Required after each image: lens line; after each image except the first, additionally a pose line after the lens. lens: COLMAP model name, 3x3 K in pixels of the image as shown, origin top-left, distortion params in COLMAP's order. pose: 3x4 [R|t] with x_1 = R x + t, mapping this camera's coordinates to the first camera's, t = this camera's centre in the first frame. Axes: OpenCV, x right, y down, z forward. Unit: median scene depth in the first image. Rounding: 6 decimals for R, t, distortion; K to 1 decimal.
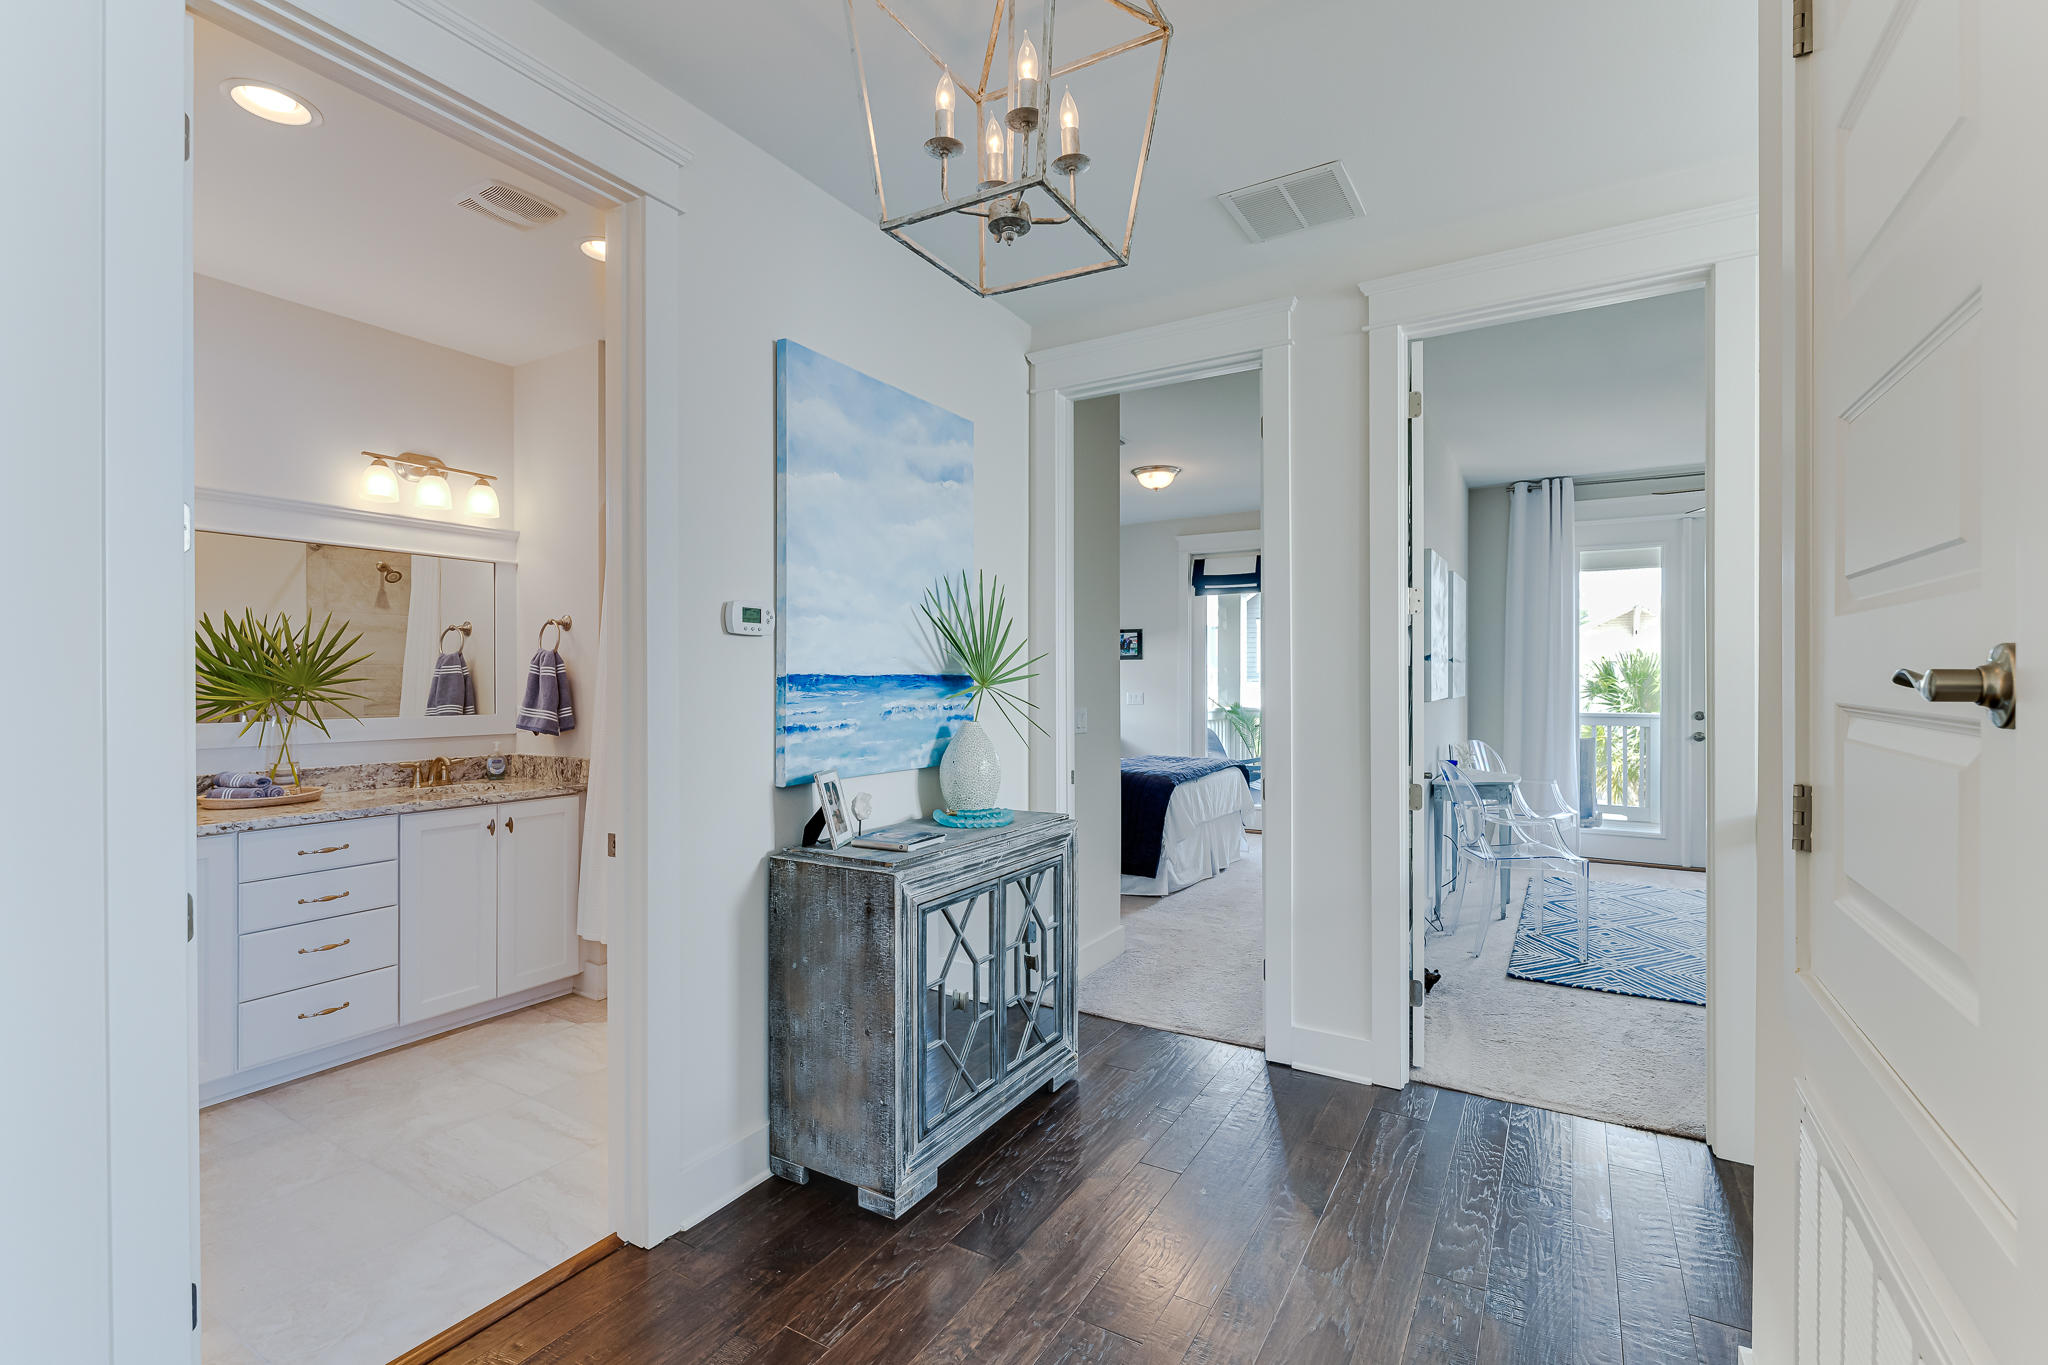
lens RADIAL K [[925.0, 0, 1024.0], [0, 925.0, 682.5], [0, 0, 1]] dist [0.000946, 0.000023]
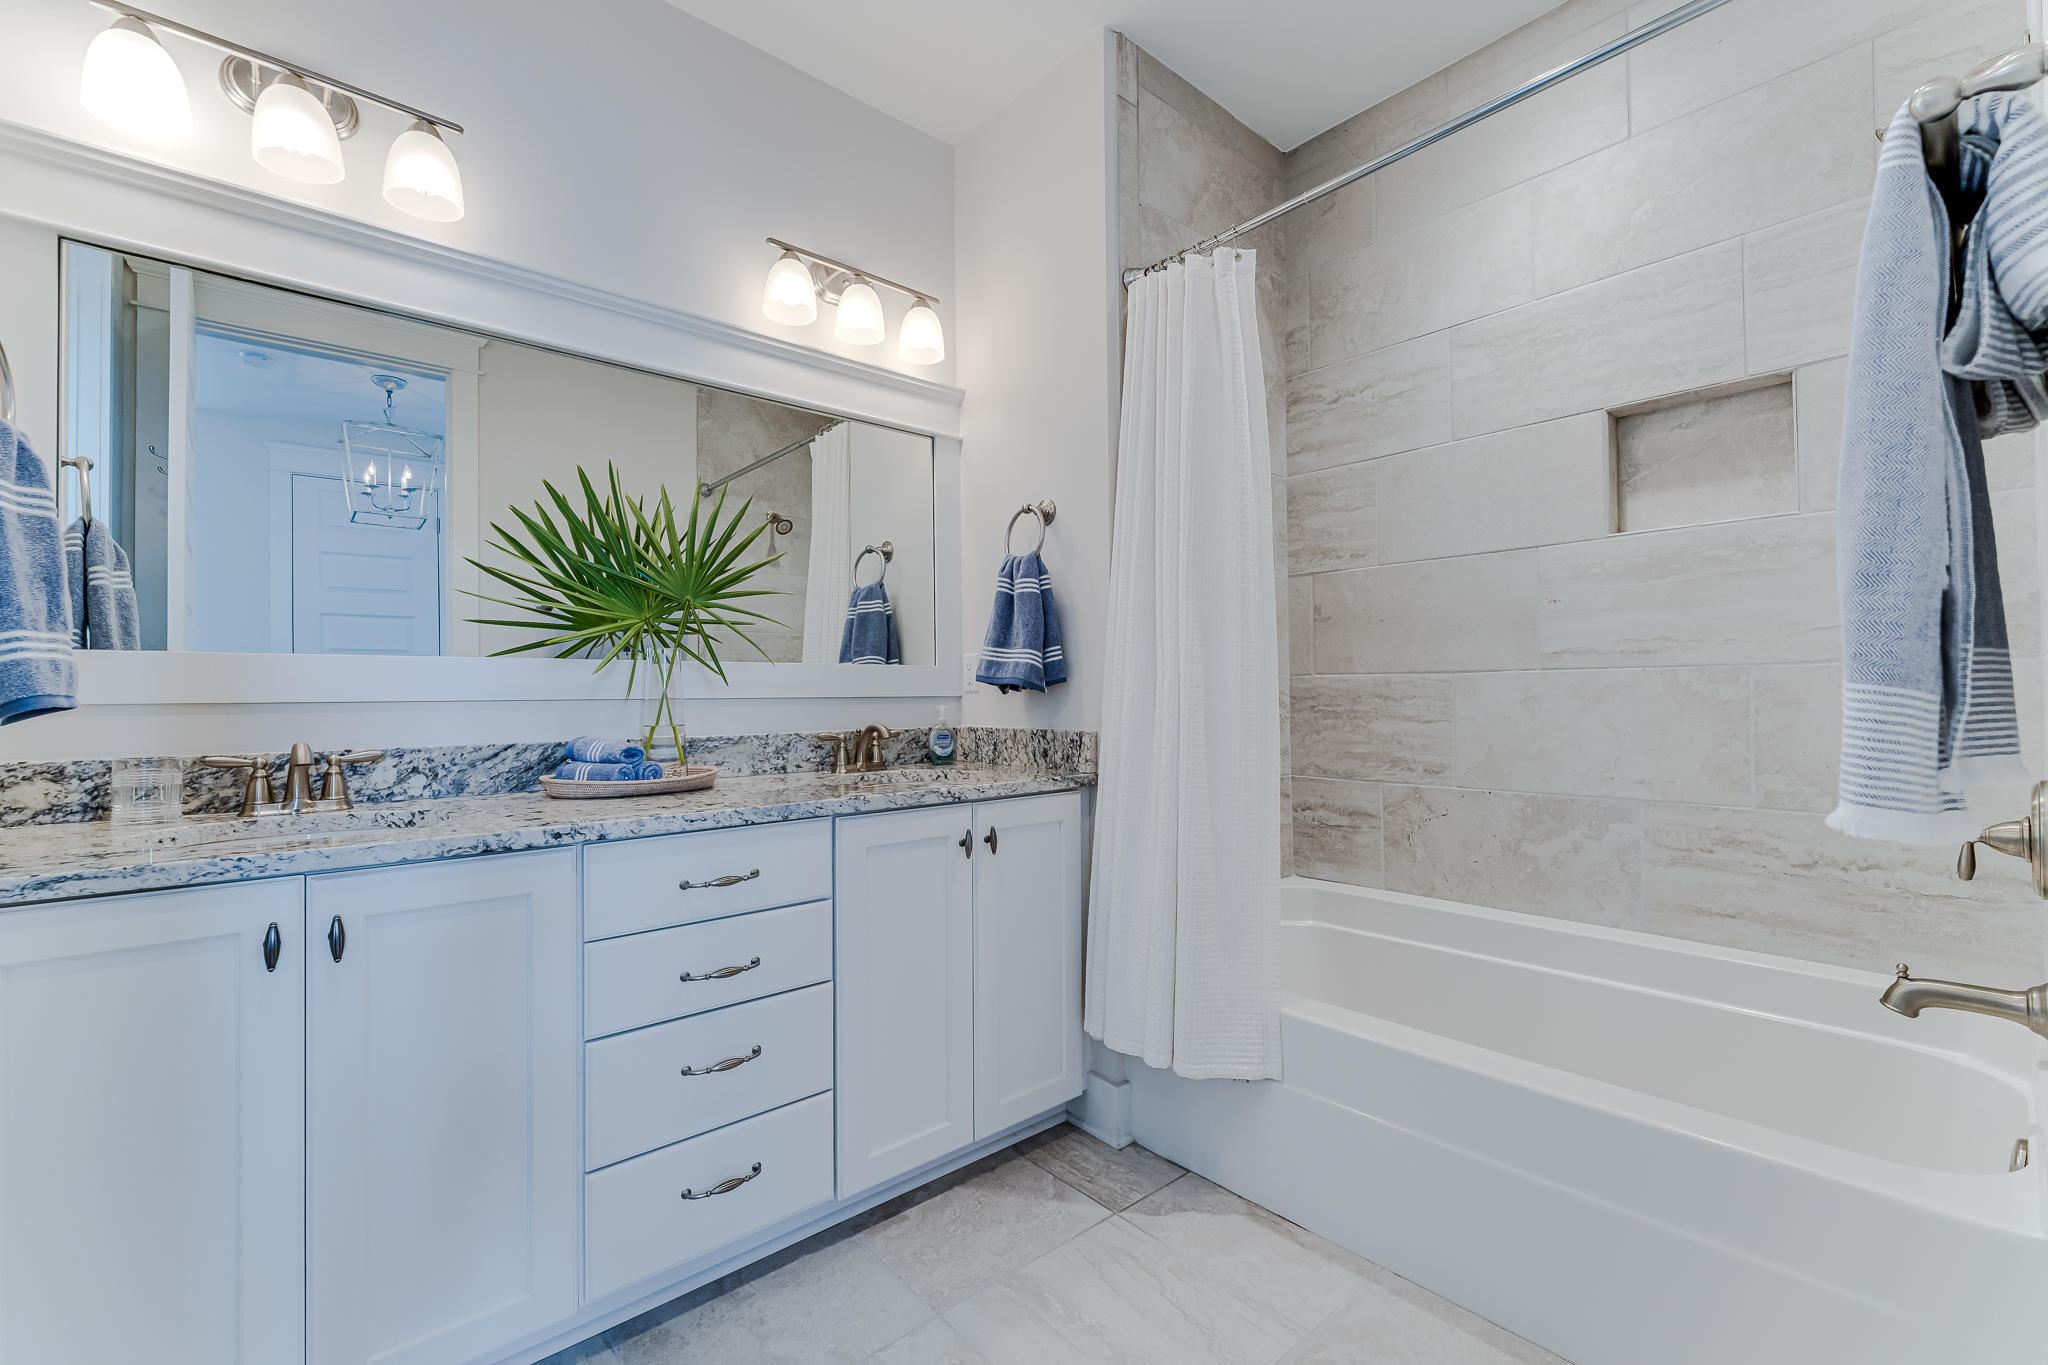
lens RADIAL K [[925.0, 0, 1024.0], [0, 925.0, 682.5], [0, 0, 1]] dist [0.000946, 0.000023]
pose [[0.948061, -0.010178, -0.317926, -0.326920], [0.007615, 0.999928, -0.009304, 0.056945], [0.317998, 0.006399, 0.948070, 0.427614]]
